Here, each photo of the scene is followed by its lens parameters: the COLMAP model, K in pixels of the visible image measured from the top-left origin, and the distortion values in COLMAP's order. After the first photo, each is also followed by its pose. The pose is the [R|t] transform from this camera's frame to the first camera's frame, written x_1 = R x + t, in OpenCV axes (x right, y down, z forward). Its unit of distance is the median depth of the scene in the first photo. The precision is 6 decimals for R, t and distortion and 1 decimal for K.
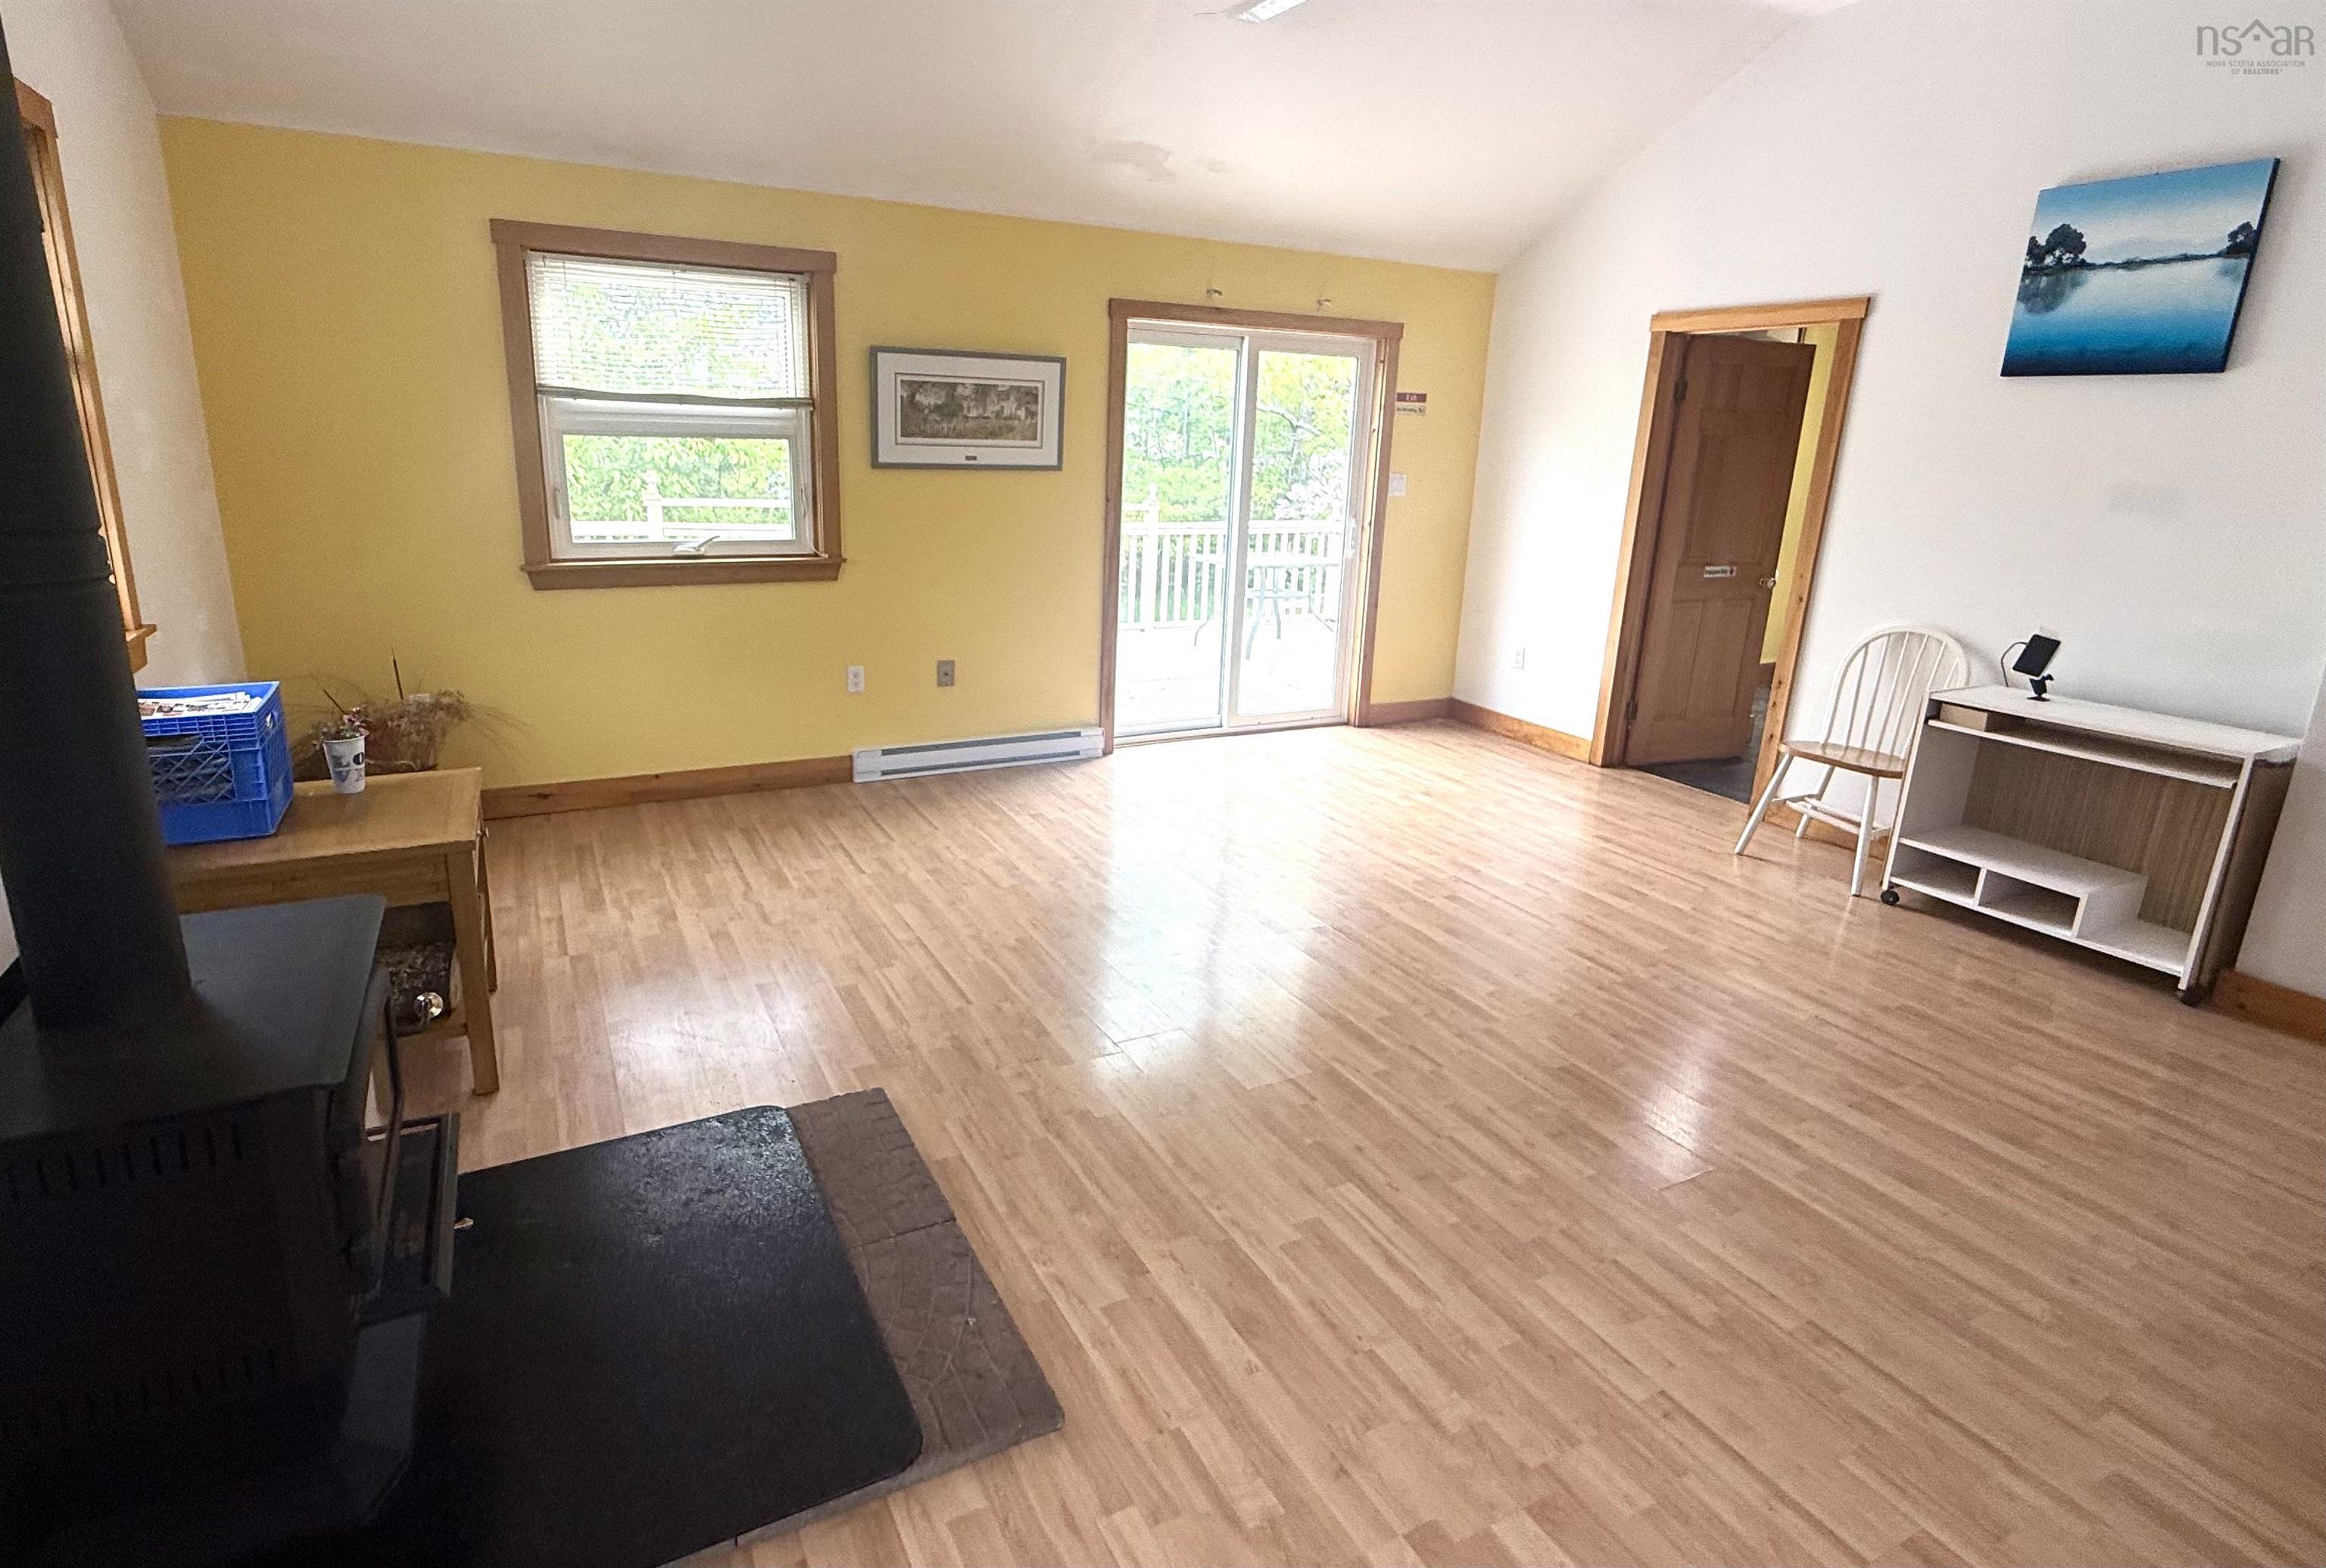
lens RADIAL K [[1151.0, 0, 1103.8], [0, 1151.0, 731.2], [0, 0, 1]] dist [-0.000717, -0.000534]
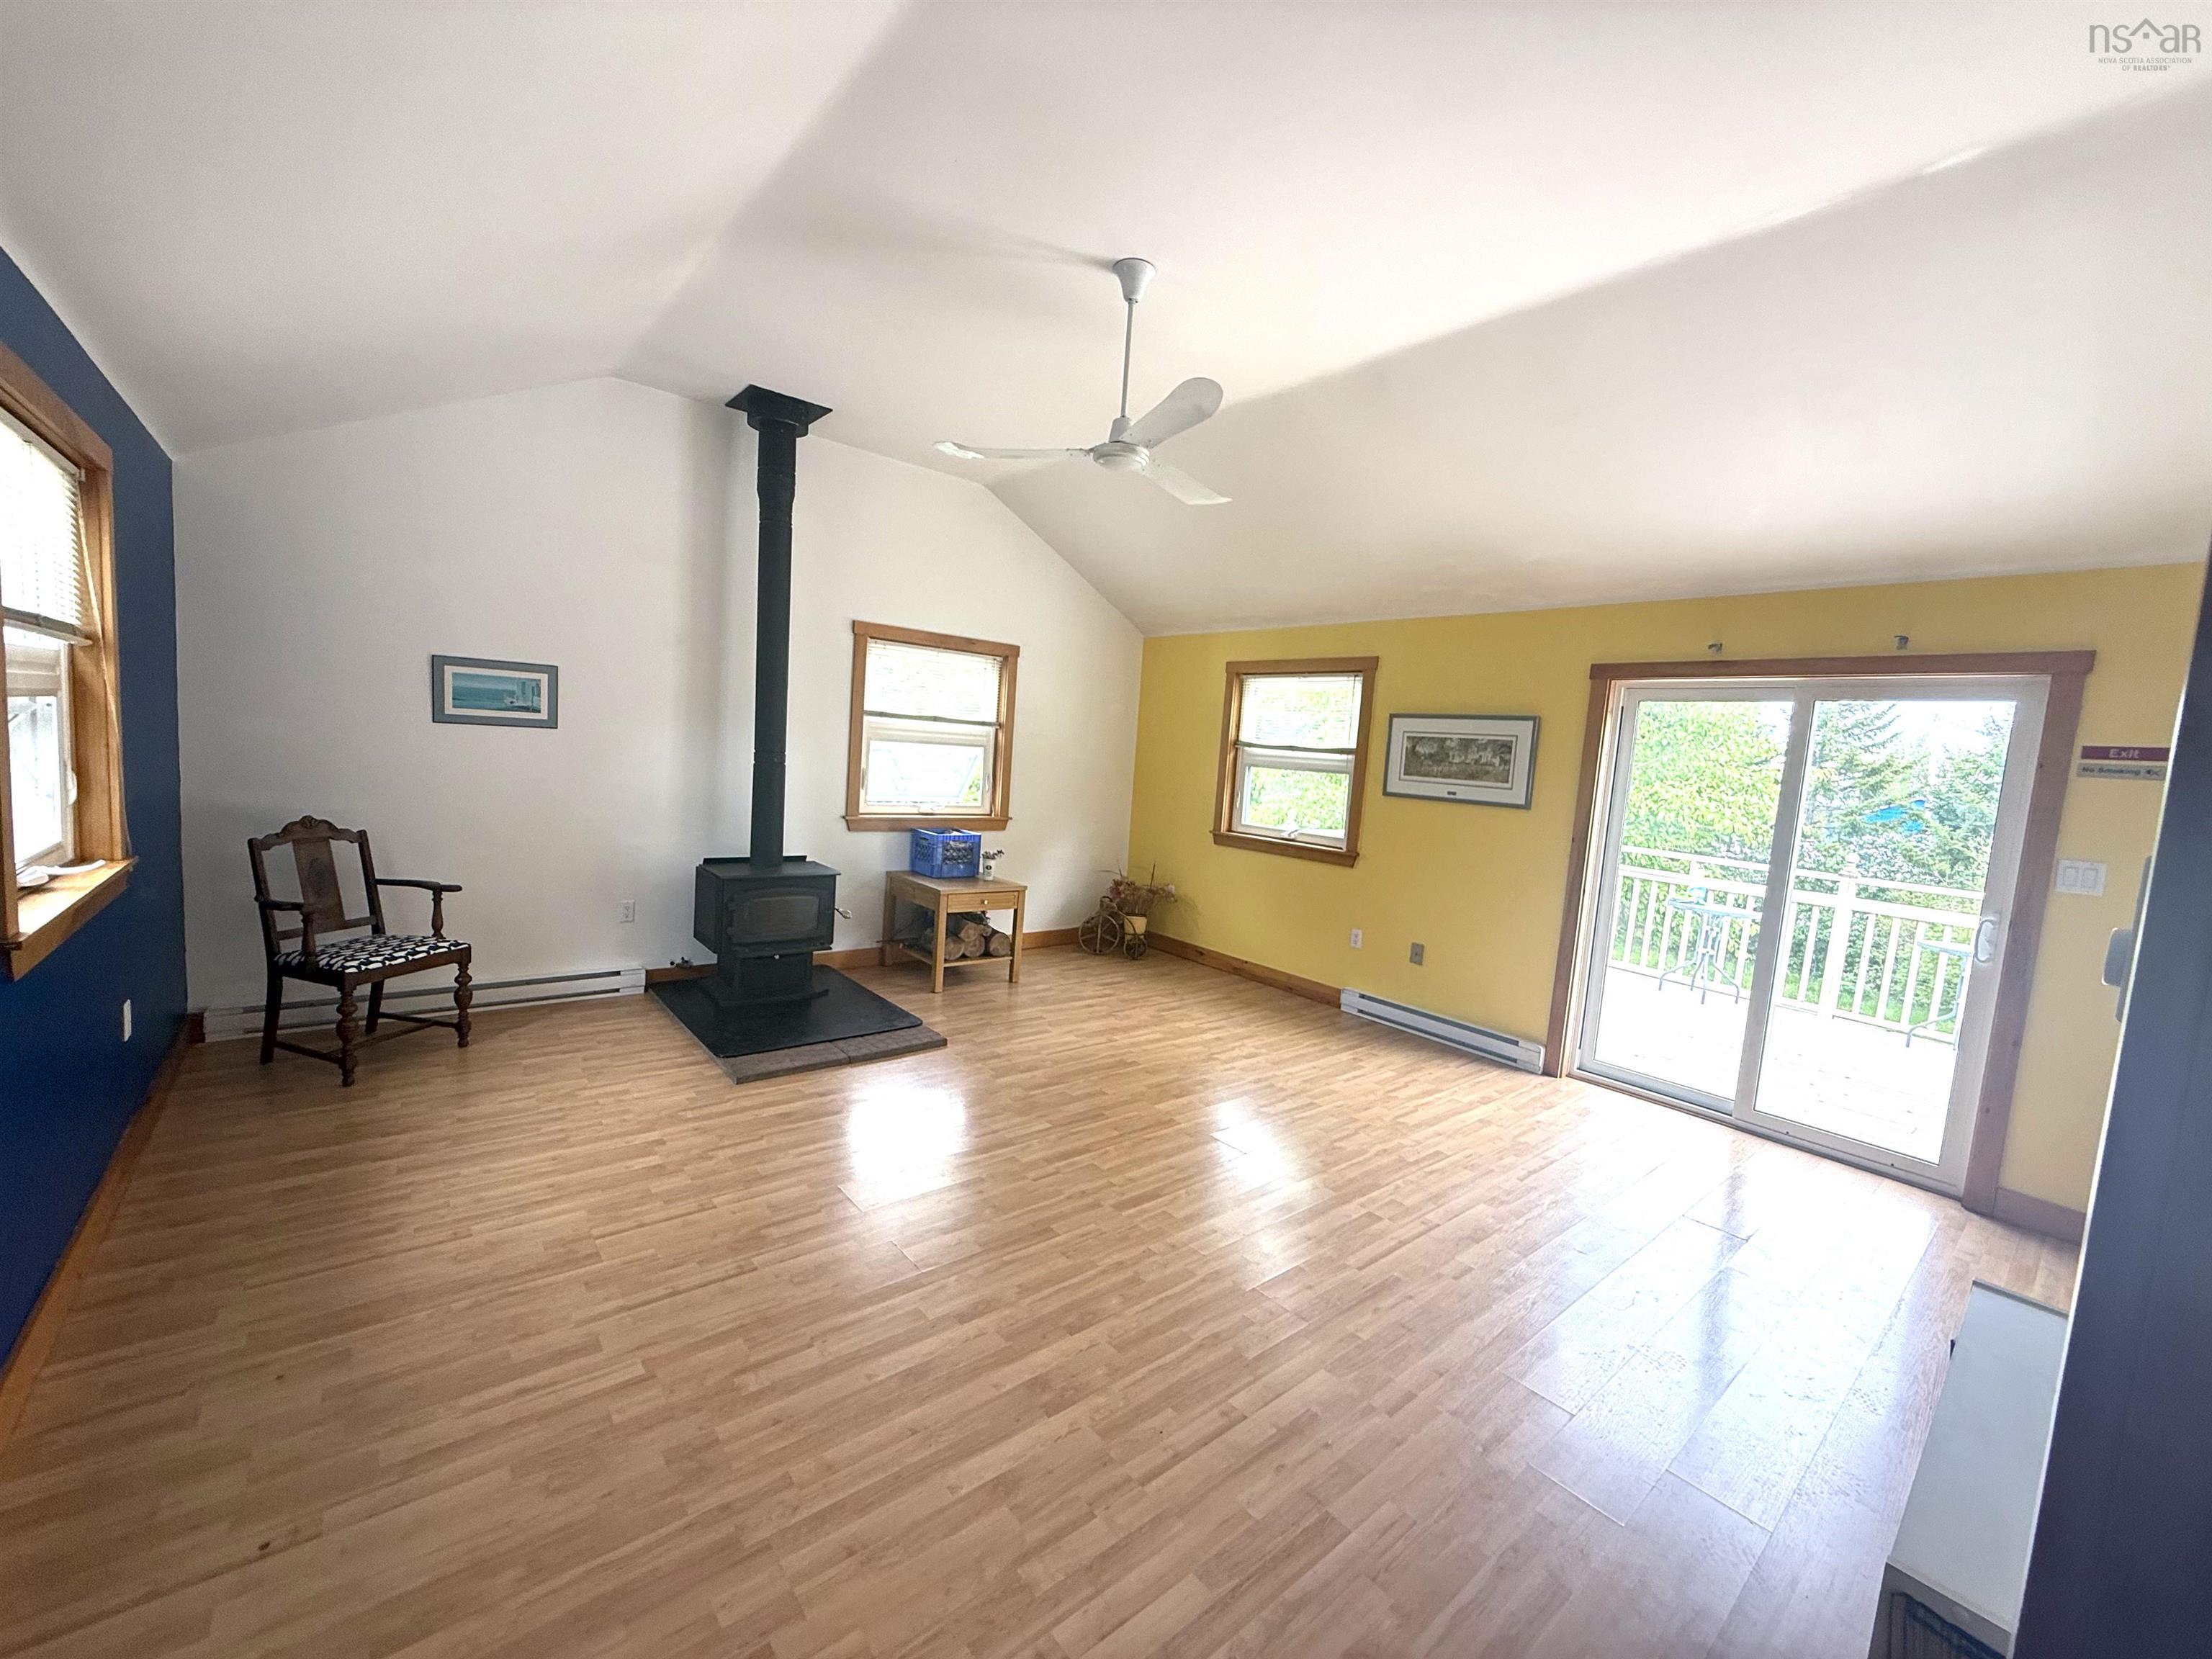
lens RADIAL K [[887.8, 0, 1102.9], [0, 887.8, 833.7], [0, 0, 1]] dist [0.000644, -0.000022]
pose [[0.226577, 0.080906, -0.970627, 0.812896], [-0.304681, 0.952419, 0.008266, -0.086954], [0.925112, 0.293859, 0.240447, 0.431208]]
